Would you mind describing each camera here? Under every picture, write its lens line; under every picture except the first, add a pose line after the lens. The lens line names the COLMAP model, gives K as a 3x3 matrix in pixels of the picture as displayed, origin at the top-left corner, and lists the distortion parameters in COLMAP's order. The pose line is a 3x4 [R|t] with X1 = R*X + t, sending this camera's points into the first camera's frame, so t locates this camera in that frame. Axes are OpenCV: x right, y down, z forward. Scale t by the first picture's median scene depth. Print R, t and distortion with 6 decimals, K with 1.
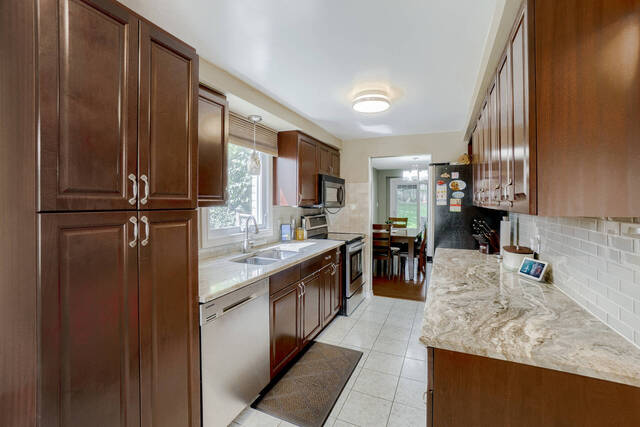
lens RADIAL K [[287.8, 0, 320.4], [0, 287.8, 202.6], [0, 0, 1]] dist [-0.017374, 0.000376]
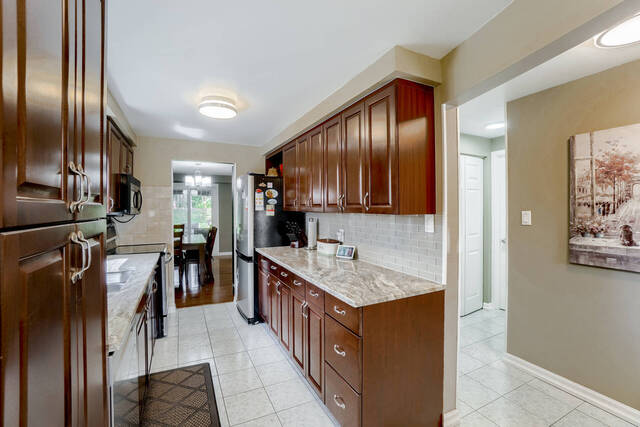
lens RADIAL K [[287.8, 0, 320.4], [0, 287.8, 202.6], [0, 0, 1]] dist [-0.017374, 0.000376]
pose [[0.653695, 0.008355, 0.756712, -0.299897], [0.006597, 0.999838, -0.016738, -0.001830], [-0.756729, 0.015934, 0.653534, 0.062584]]
